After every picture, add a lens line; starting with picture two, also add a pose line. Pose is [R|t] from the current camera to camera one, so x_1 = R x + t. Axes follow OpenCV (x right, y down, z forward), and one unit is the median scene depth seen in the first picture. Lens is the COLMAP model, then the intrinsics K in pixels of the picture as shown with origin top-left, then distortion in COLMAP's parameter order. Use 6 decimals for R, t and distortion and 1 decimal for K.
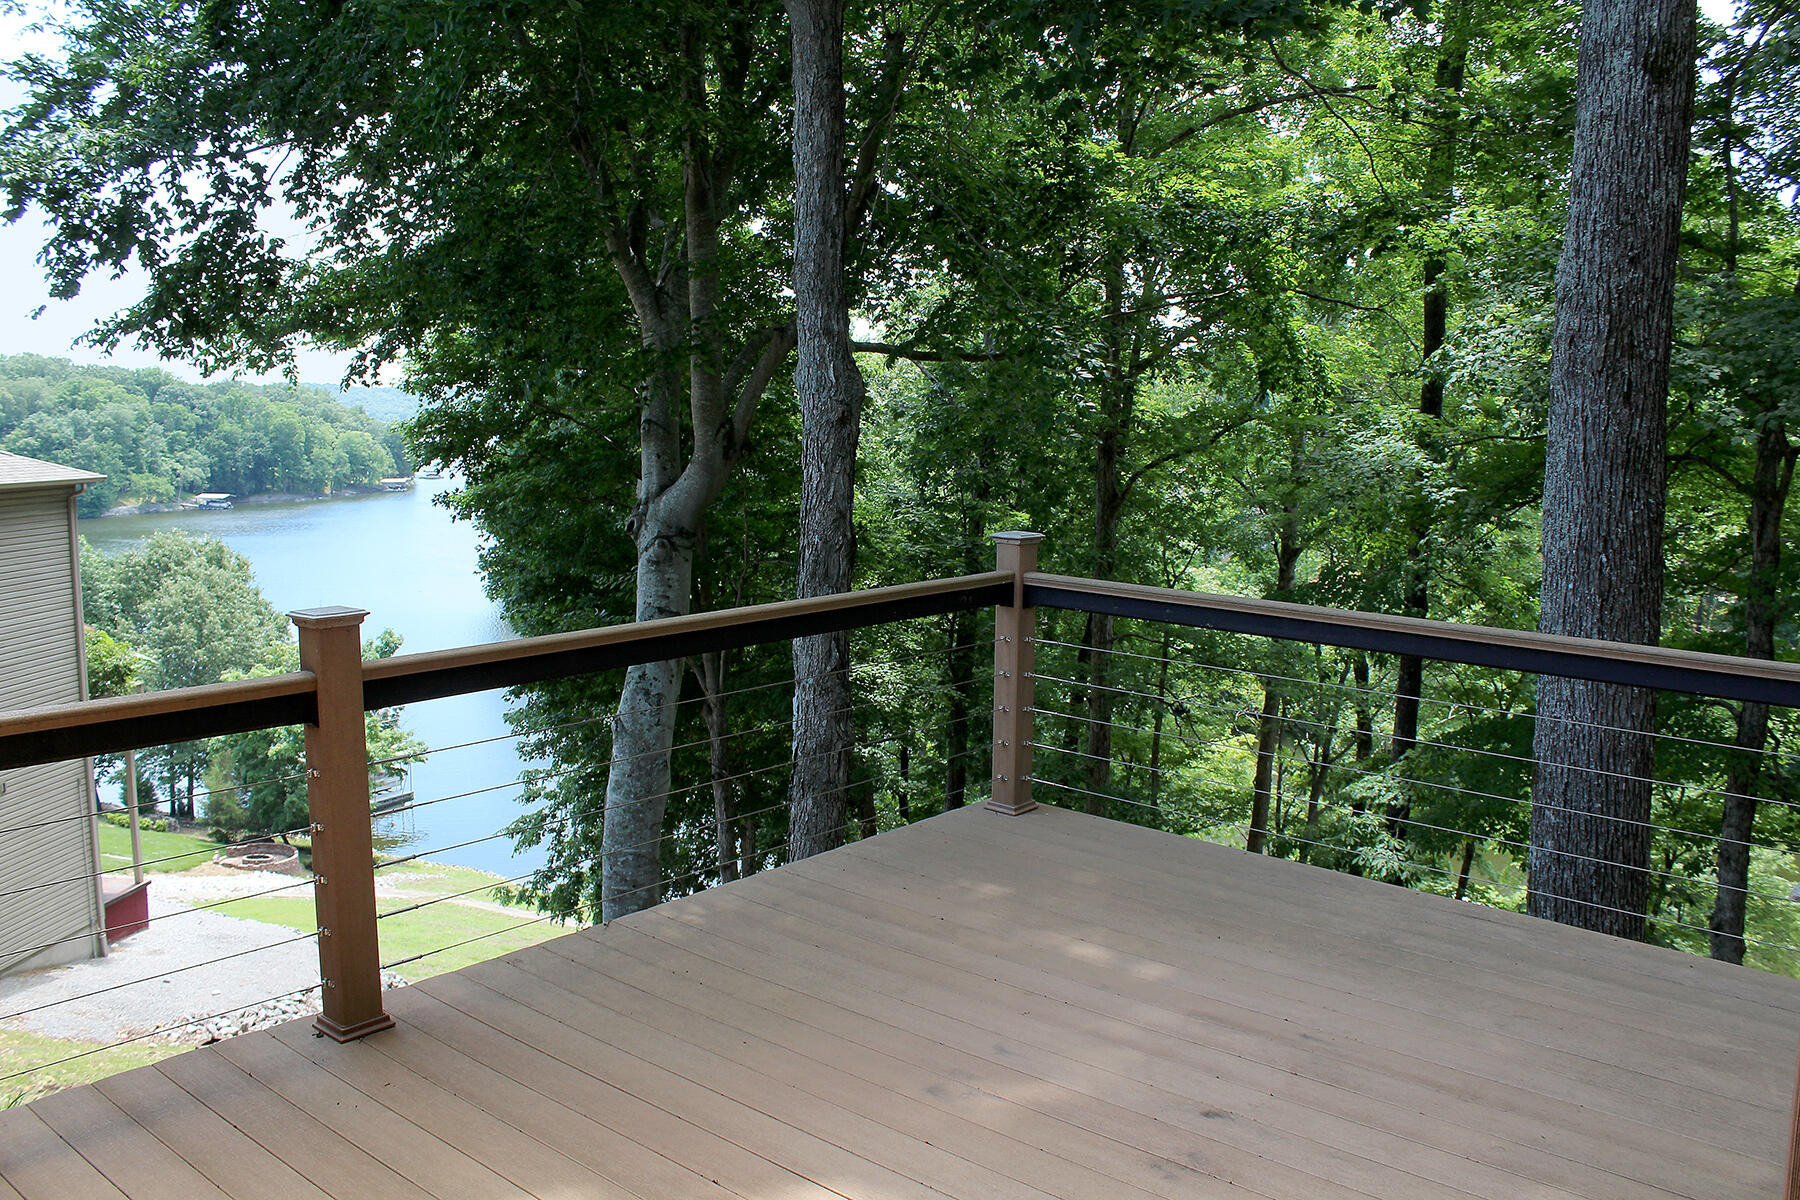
lens RADIAL K [[1528.4, 0, 900.0], [0, 1528.4, 600.0], [0, 0, 1]] dist [-0.160452, 0.122729]
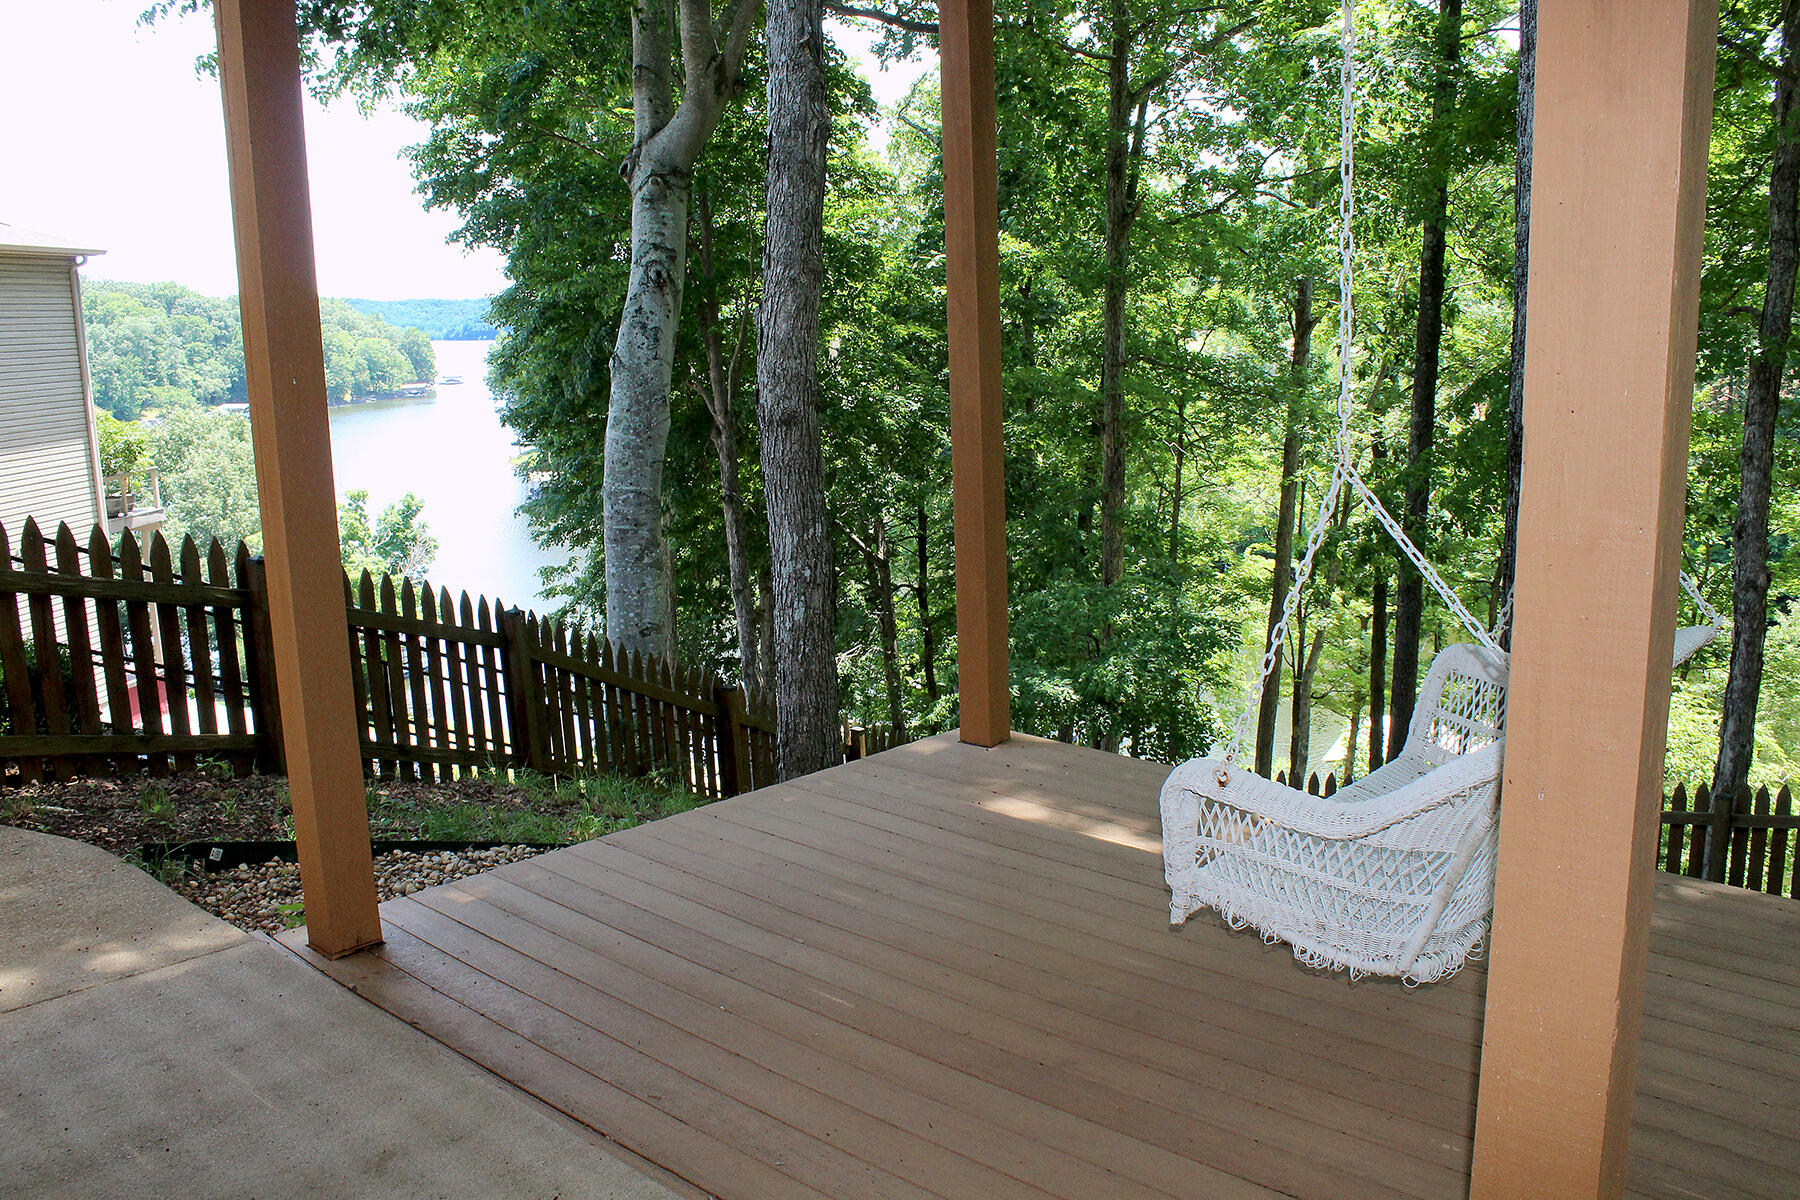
lens RADIAL K [[1528.4, 0, 900.0], [0, 1528.4, 600.0], [0, 0, 1]] dist [-0.160452, 0.122729]
pose [[0.999531, -0.025215, -0.017371, 0.011867], [0.026487, 0.996648, 0.077399, 0.161655], [0.015361, -0.077823, 0.996849, 0.009967]]
